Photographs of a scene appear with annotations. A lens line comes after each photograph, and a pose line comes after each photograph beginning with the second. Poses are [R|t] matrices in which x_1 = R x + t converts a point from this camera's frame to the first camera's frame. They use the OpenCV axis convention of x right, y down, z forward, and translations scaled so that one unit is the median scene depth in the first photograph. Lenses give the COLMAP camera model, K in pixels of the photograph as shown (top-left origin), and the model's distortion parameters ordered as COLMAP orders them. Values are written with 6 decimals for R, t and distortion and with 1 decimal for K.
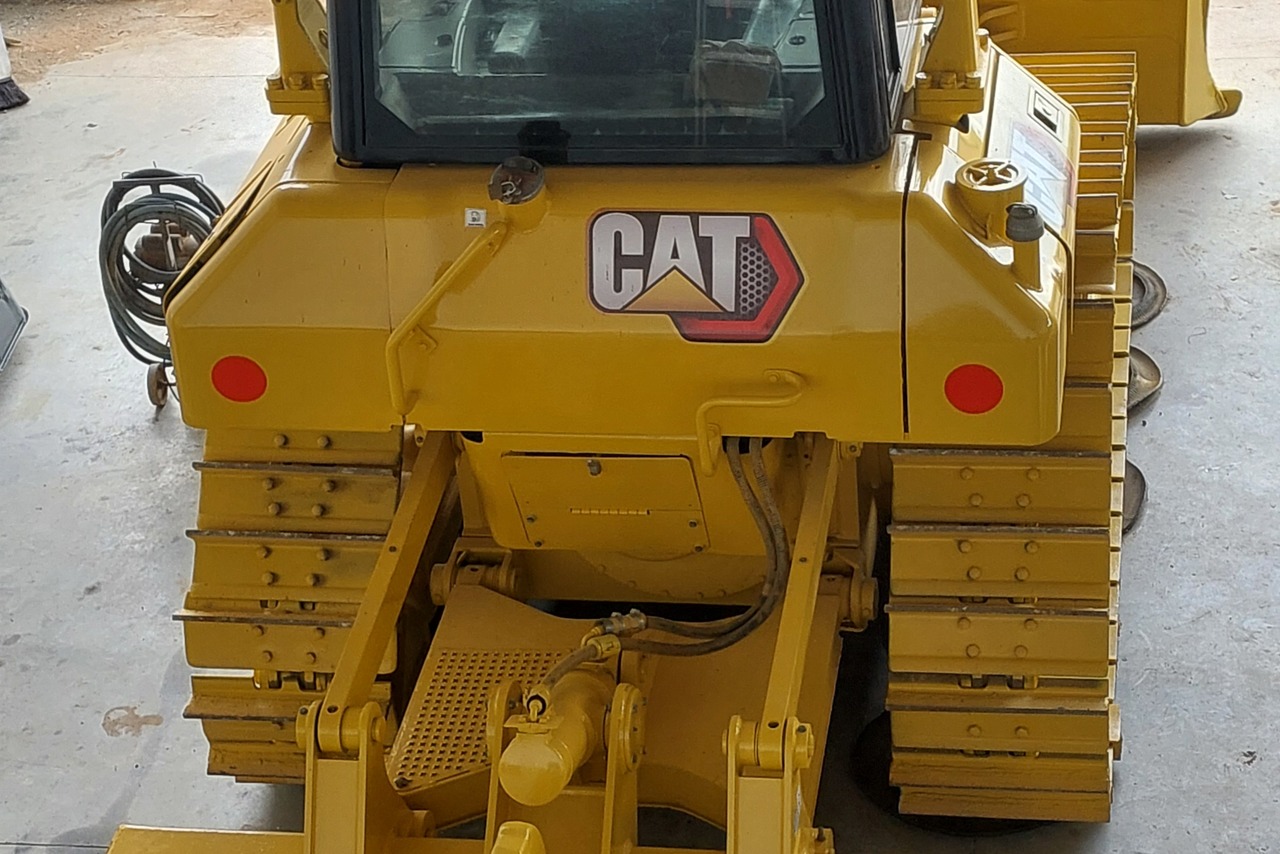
lens RADIAL K [[2743.1, 0, 640.0], [0, 2743.1, 427.0], [0, 0, 1]] dist [0.262127, -0.098738]
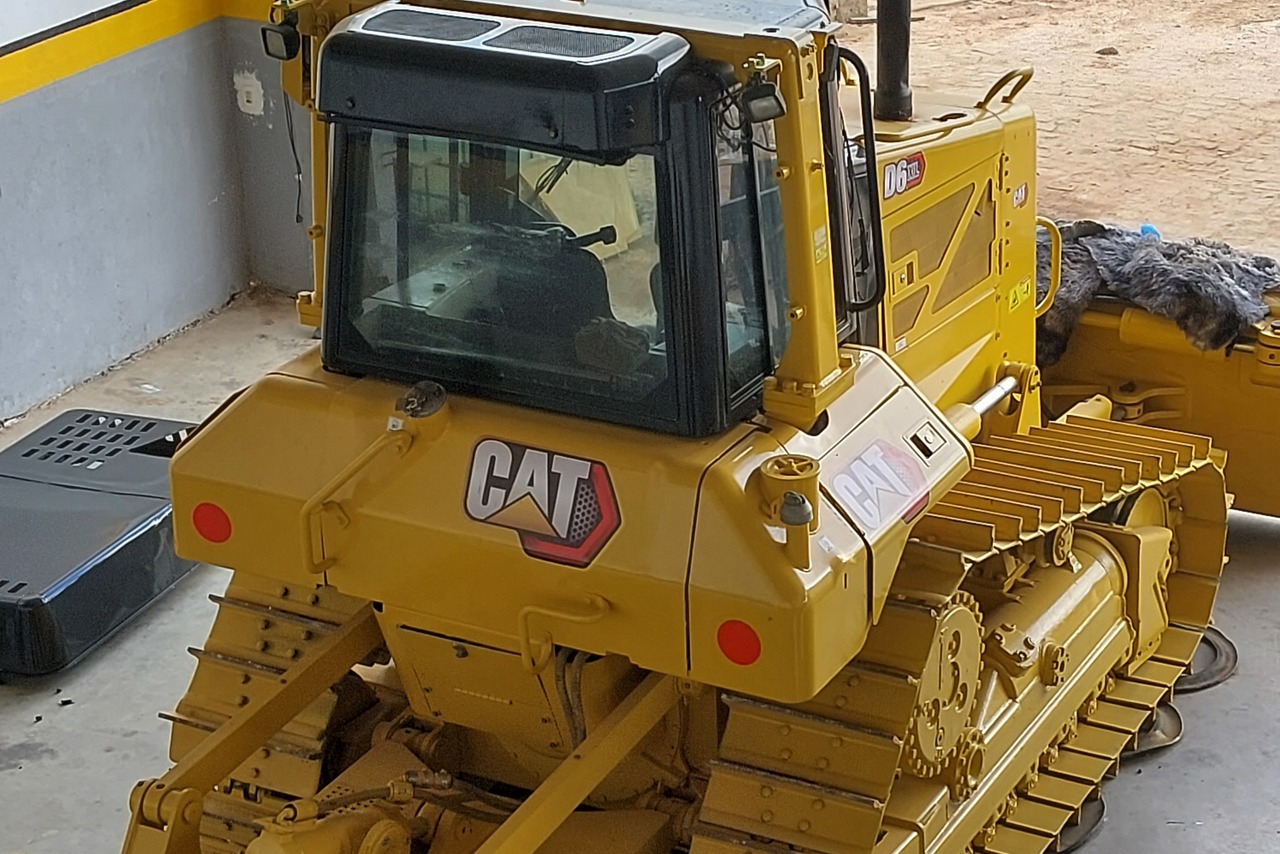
lens RADIAL K [[2743.1, 0, 640.0], [0, 2743.1, 427.0], [0, 0, 1]] dist [0.262127, -0.098738]
pose [[0.939164, 0.181547, -0.291568, 0.402953], [-0.216735, 0.971787, -0.093032, 0.015010], [0.266453, 0.150566, 0.952015, -0.135962]]
